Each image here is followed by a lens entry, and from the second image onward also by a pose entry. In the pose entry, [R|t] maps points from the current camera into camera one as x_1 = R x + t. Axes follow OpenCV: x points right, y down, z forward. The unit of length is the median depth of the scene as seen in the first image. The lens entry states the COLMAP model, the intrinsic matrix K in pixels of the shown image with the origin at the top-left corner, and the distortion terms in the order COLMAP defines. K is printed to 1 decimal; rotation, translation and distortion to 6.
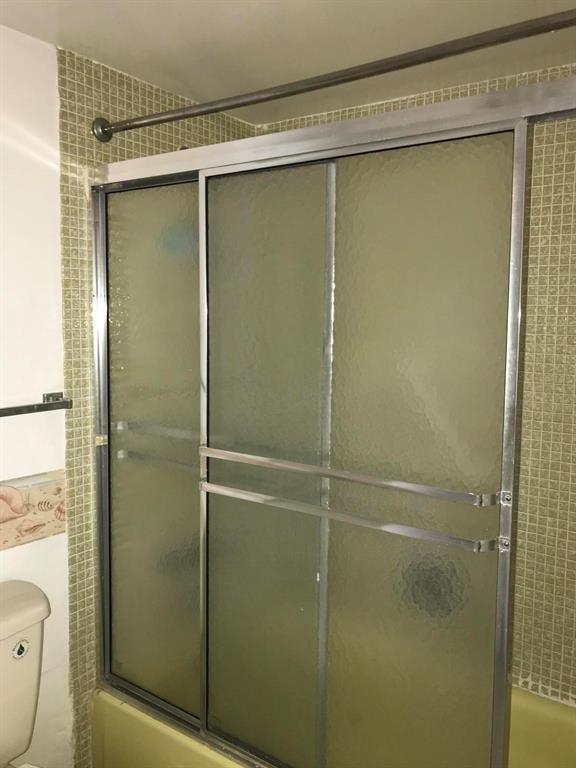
lens RADIAL K [[634.4, 0, 284.5], [0, 634.4, 382.4], [0, 0, 1]] dist [0.014118, 0.010688]
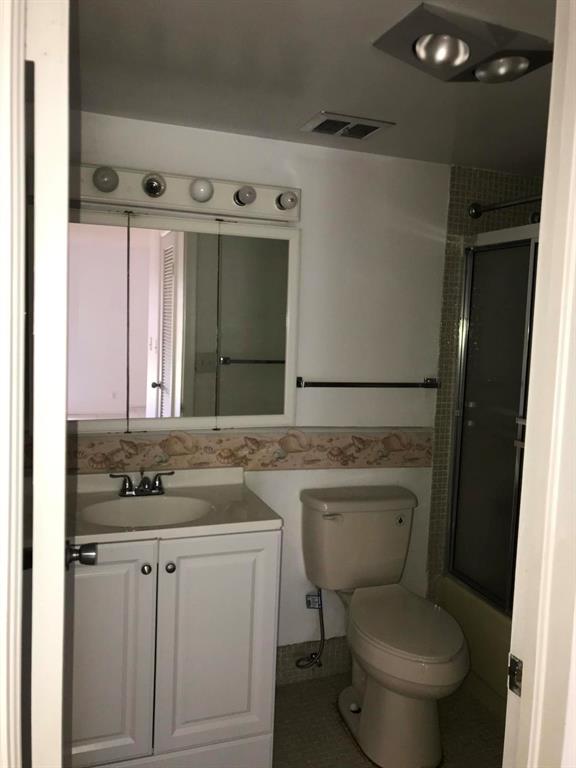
lens RADIAL K [[634.4, 0, 285.8], [0, 634.4, 381.9], [0, 0, 1]] dist [0.014118, 0.010688]
pose [[0.831130, 0.060434, -0.552784, 0.212788], [-0.083825, 0.996334, -0.017107, 0.081248], [0.549724, 0.060555, 0.833149, -0.520293]]
